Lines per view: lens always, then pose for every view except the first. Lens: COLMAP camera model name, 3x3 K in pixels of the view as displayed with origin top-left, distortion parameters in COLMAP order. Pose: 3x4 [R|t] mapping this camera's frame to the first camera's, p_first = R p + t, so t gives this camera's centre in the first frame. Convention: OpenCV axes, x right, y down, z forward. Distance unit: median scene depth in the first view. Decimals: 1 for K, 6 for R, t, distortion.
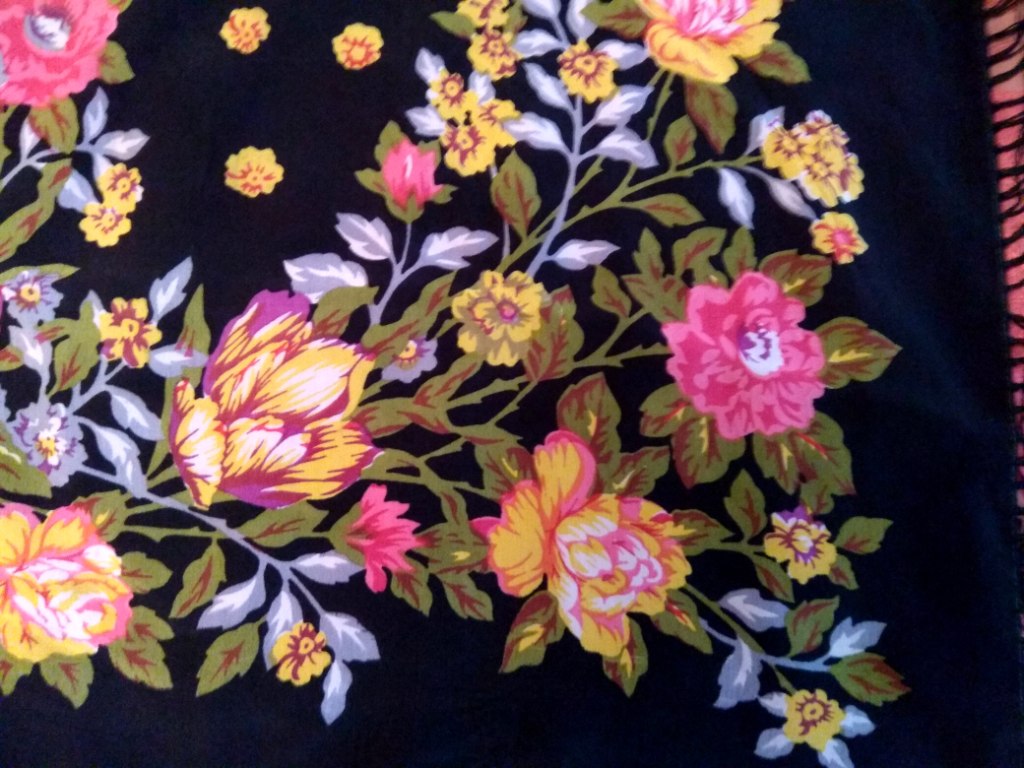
lens RADIAL K [[733.4, 0, 512.0], [0, 733.4, 384.0], [0, 0, 1]] dist [0.101457, -0.150712]
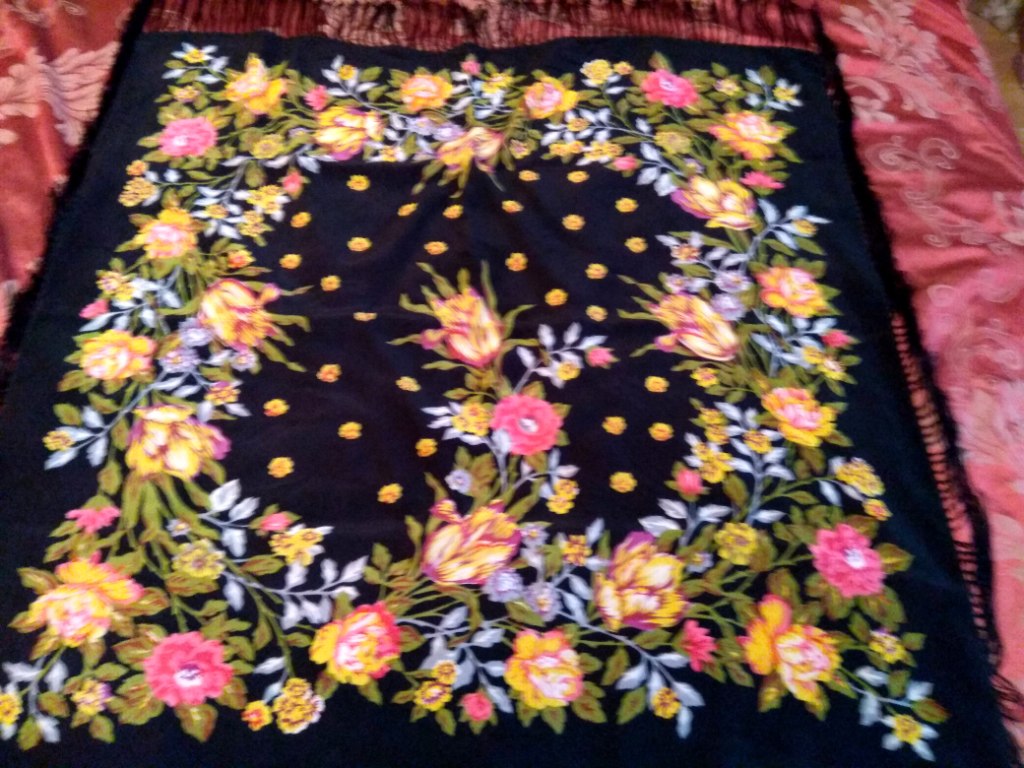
lens RADIAL K [[733.4, 0, 512.0], [0, 733.4, 384.0], [0, 0, 1]] dist [0.101457, -0.150712]
pose [[0.999795, -0.001913, 0.020174, -0.762628], [0.009435, 0.925000, -0.379850, 0.321594], [-0.017935, 0.379962, 0.924828, -1.313662]]
